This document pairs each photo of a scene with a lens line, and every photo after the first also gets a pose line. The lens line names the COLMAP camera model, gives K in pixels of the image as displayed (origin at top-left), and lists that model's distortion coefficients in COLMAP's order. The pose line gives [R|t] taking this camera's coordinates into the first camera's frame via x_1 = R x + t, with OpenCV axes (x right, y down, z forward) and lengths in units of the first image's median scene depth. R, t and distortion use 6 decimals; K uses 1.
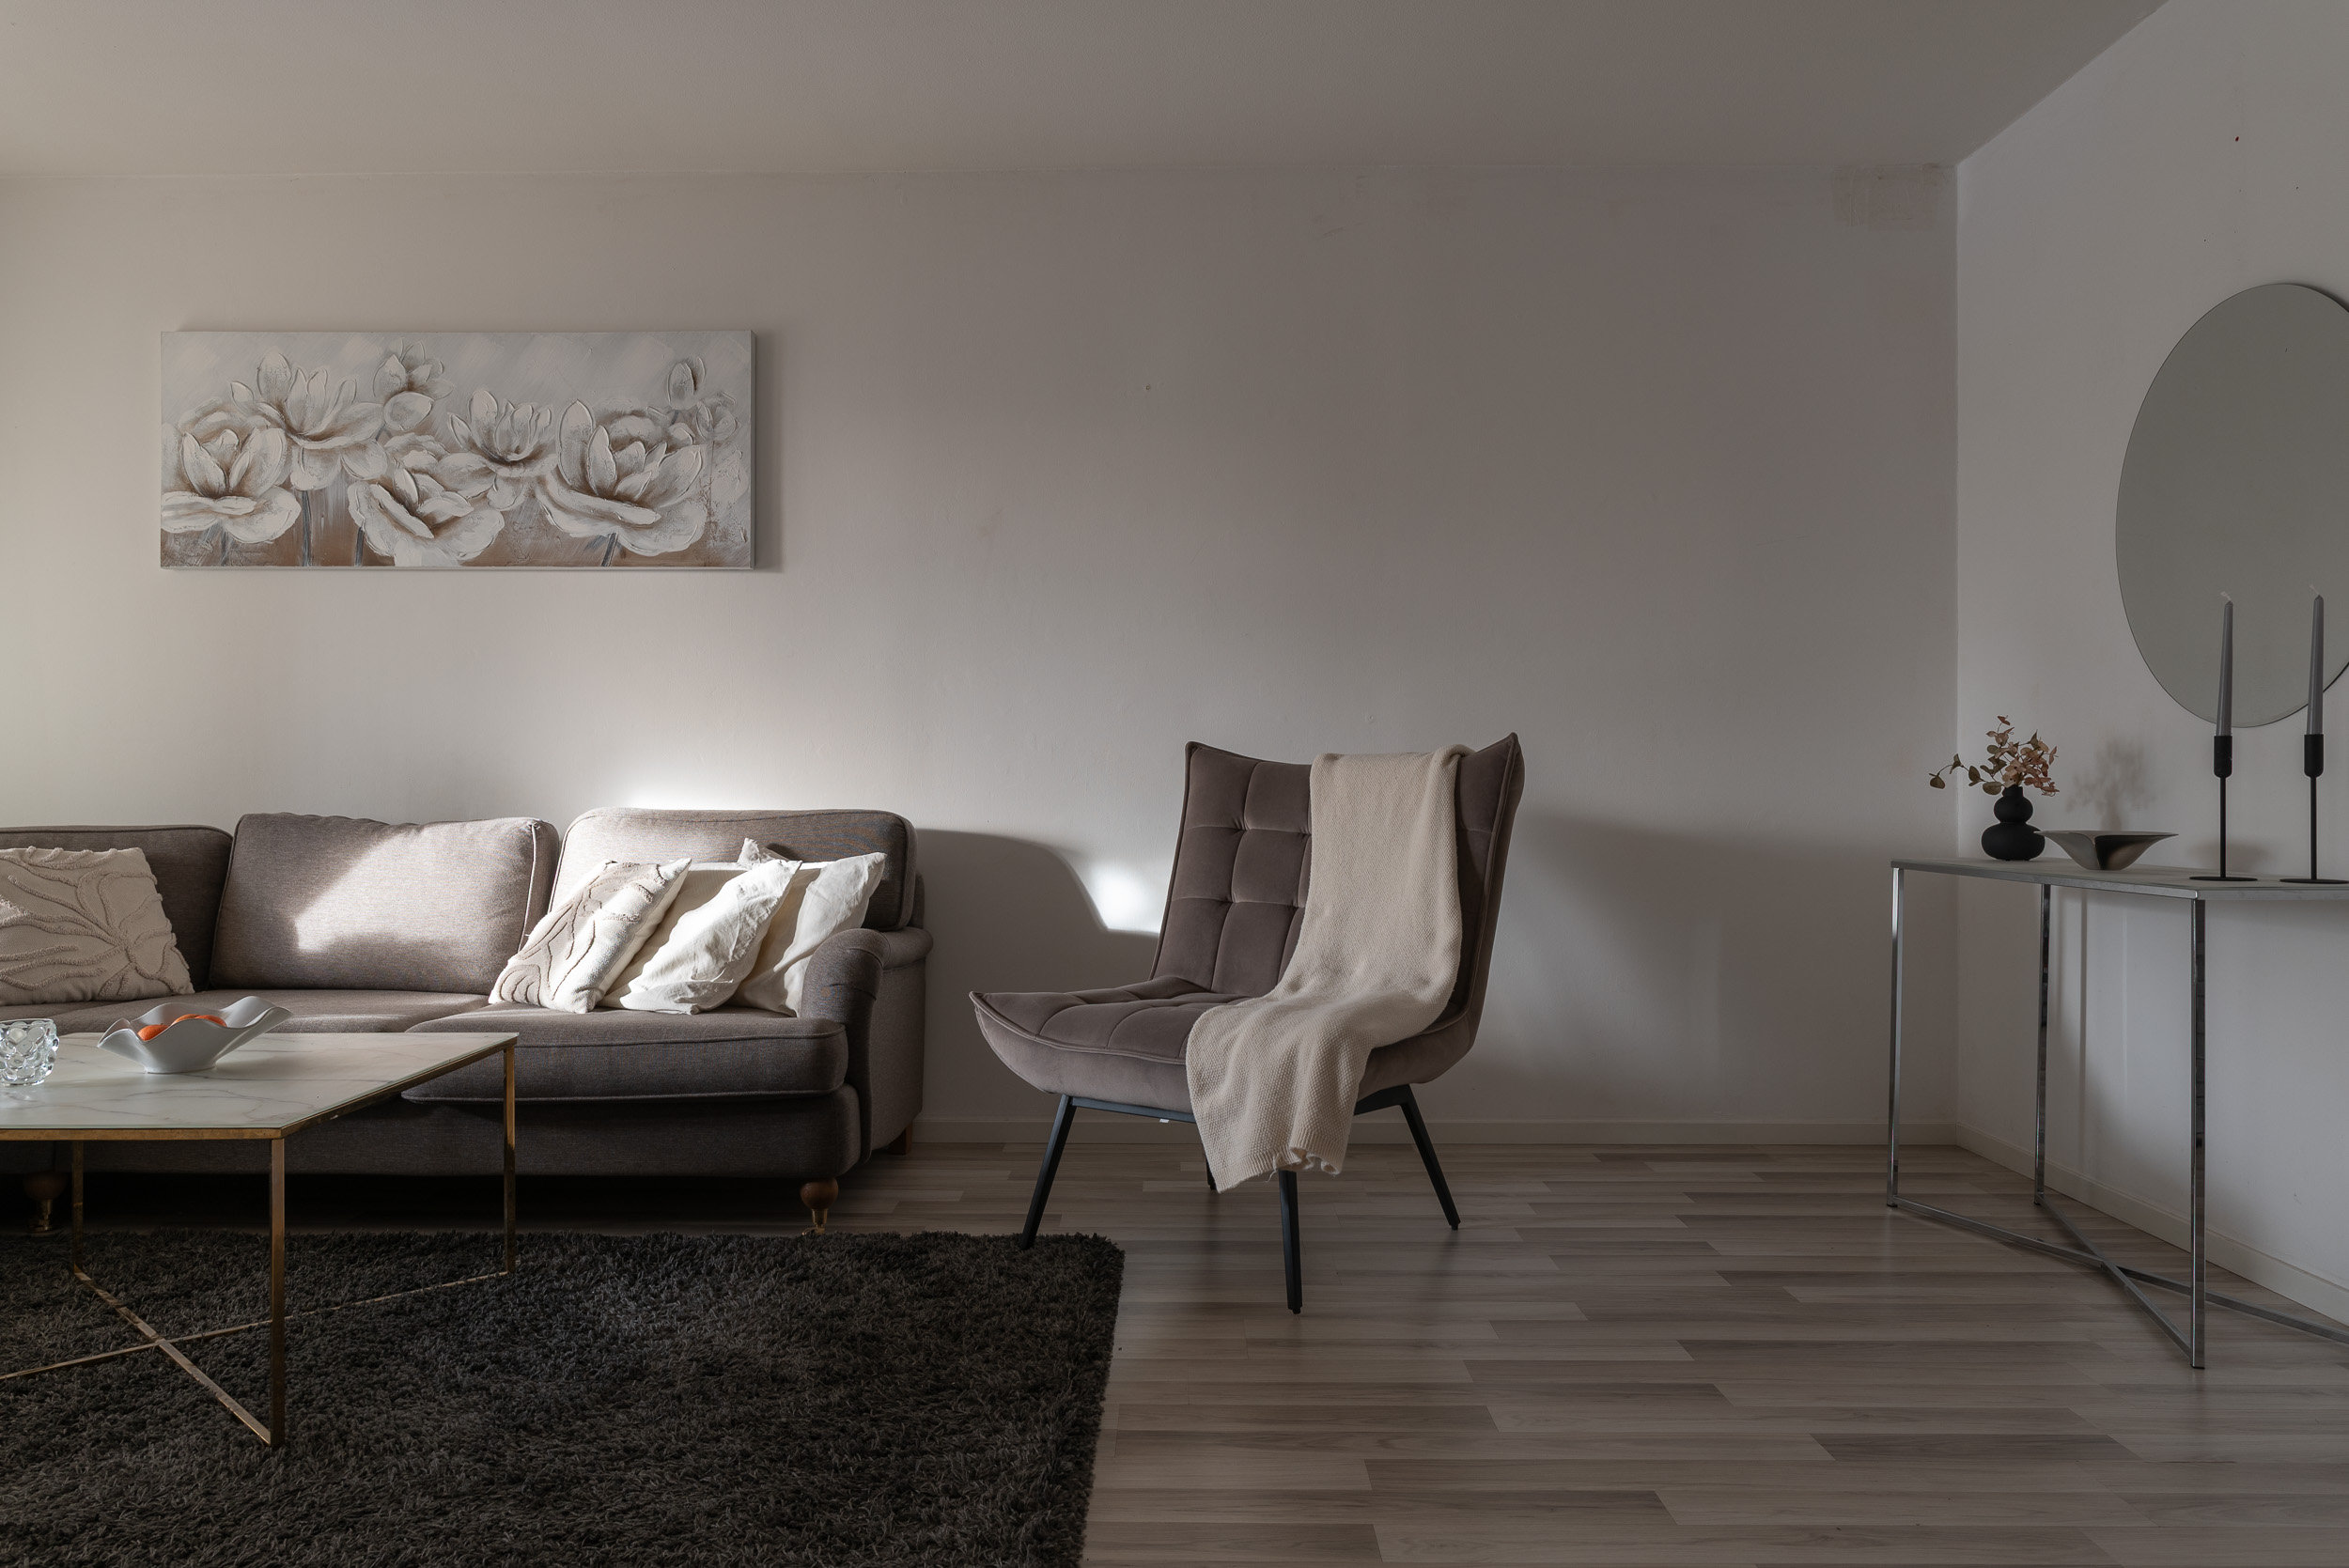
lens RADIAL K [[1618.8, 0, 1173.5], [0, 1618.8, 789.5], [0, 0, 1]] dist [0.006546, 0.005915]
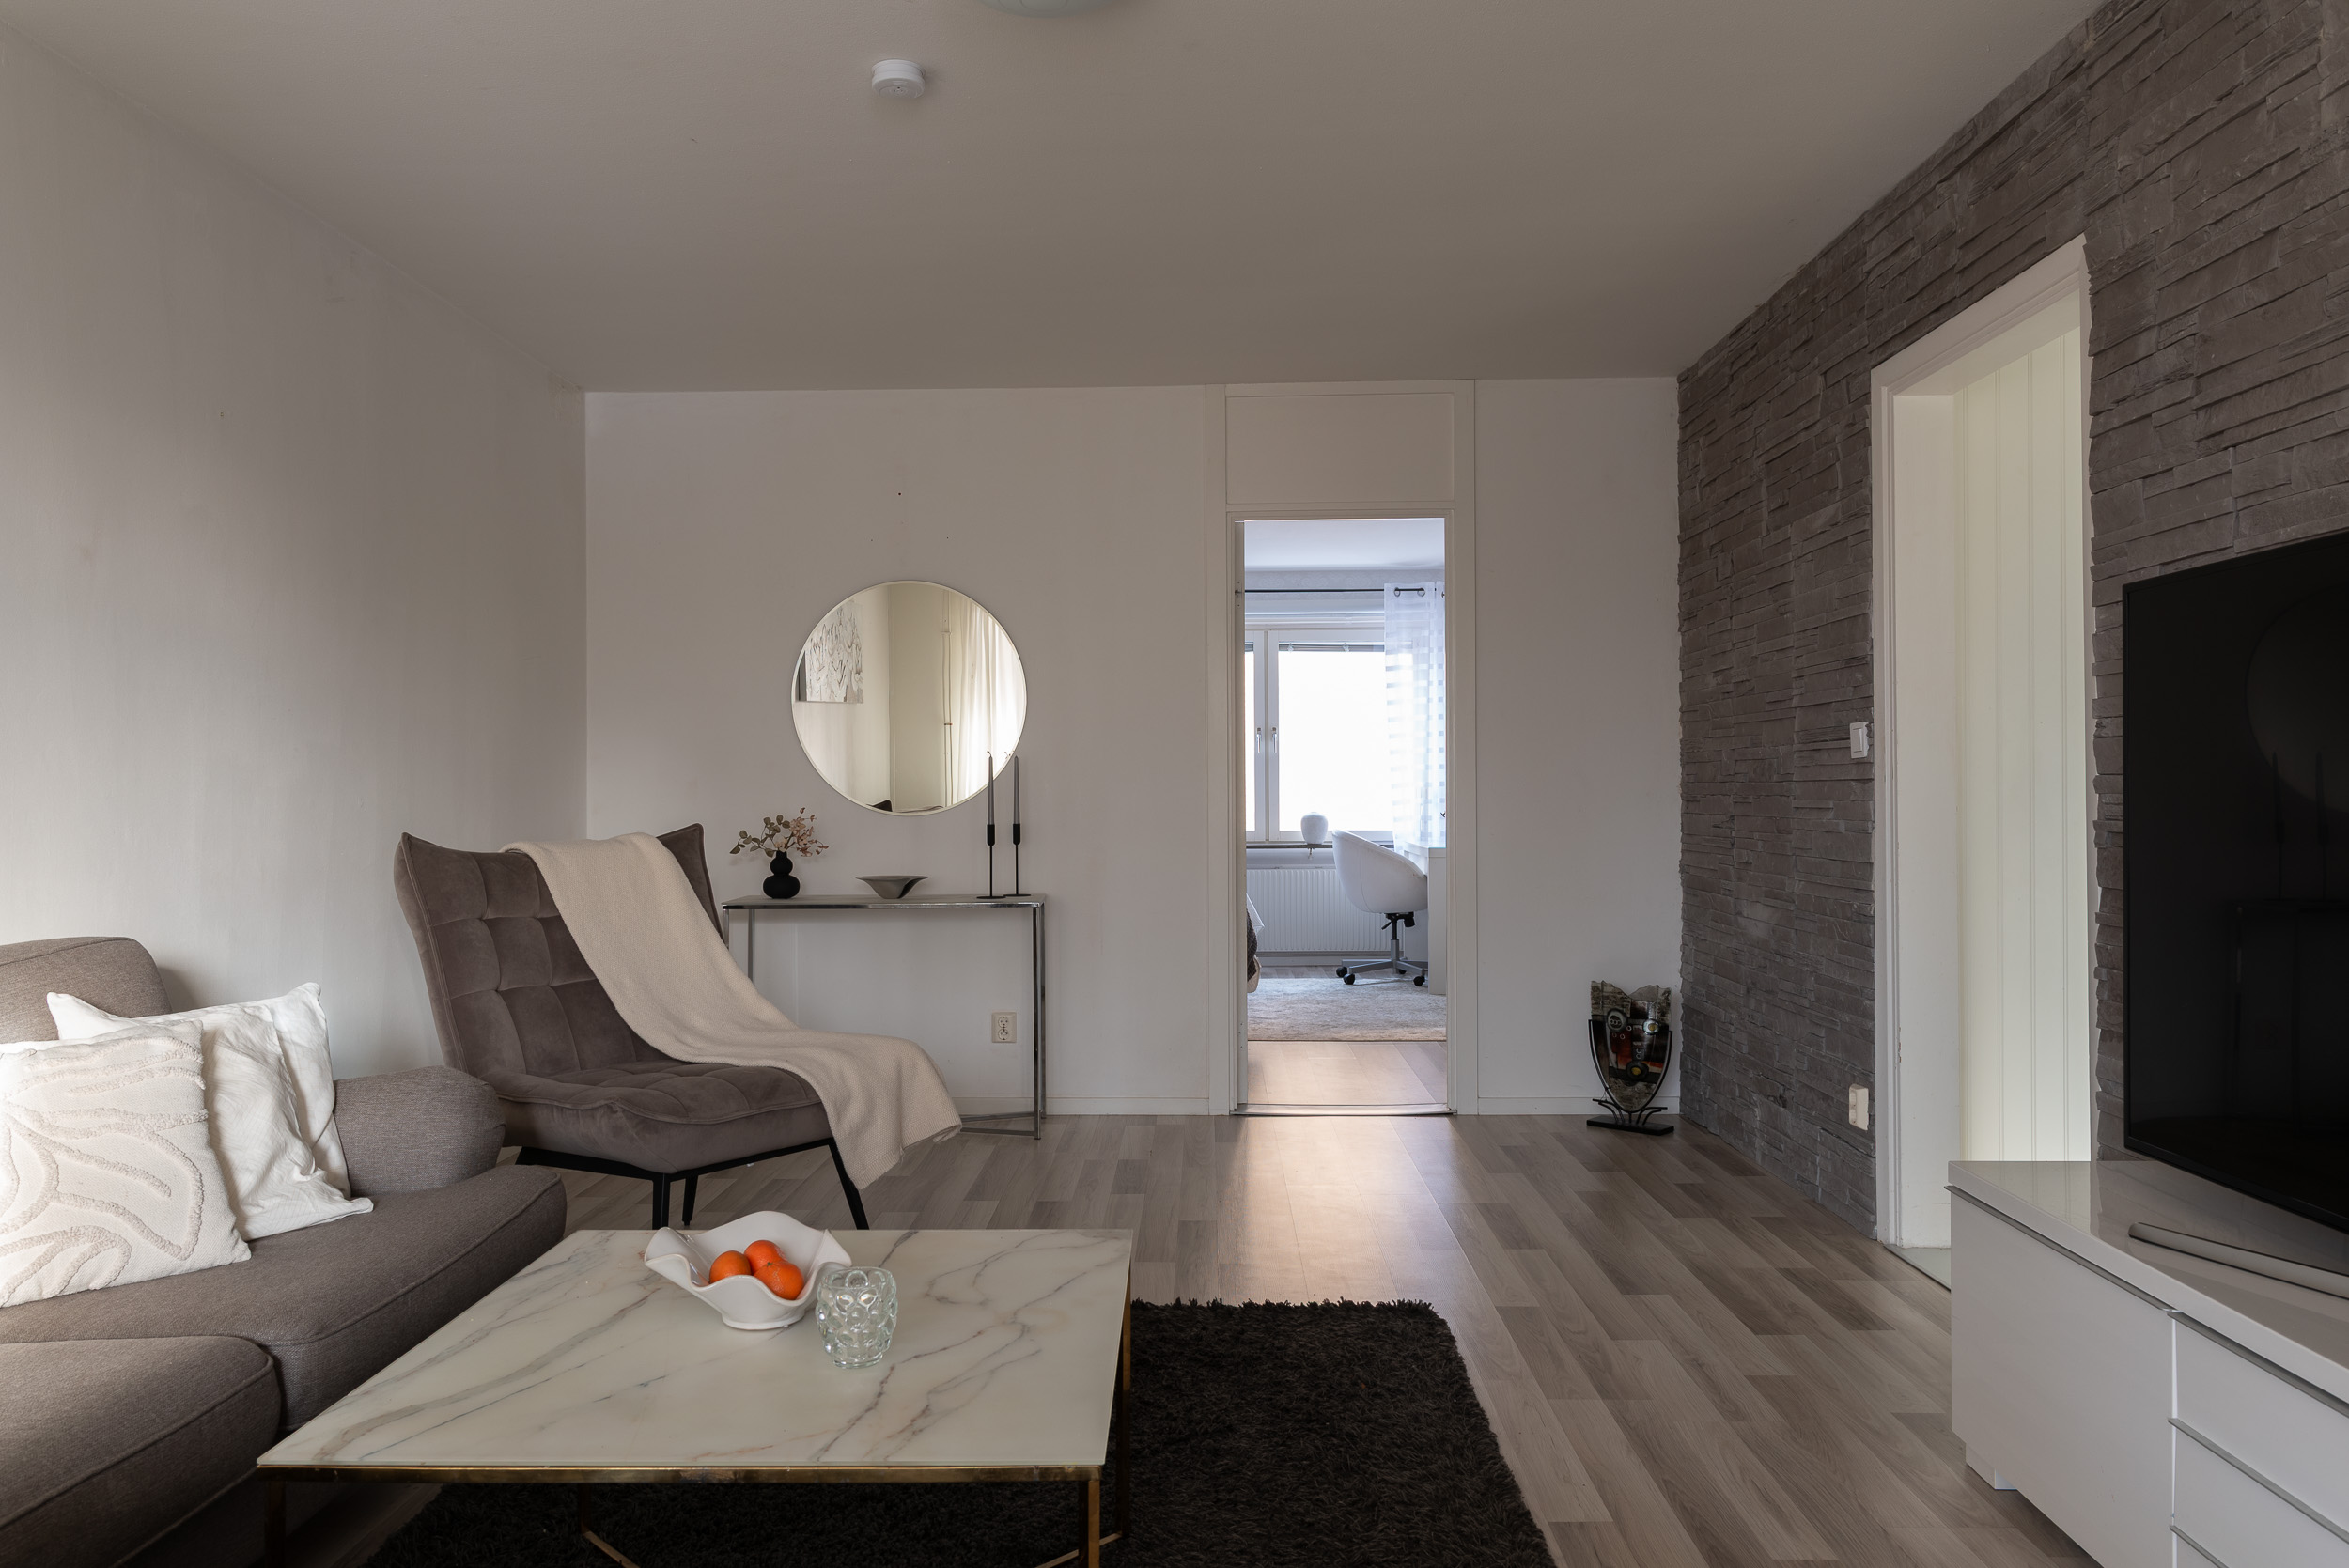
lens RADIAL K [[1618.8, 0, 1173.3], [0, 1618.8, 782.1], [0, 0, 1]] dist [0.006546, 0.005915]
pose [[0.022206, 0.006096, 0.999735, -0.875108], [0.006351, 0.999960, -0.006238, -0.047529], [-0.999733, 0.006488, 0.022167, 0.492857]]
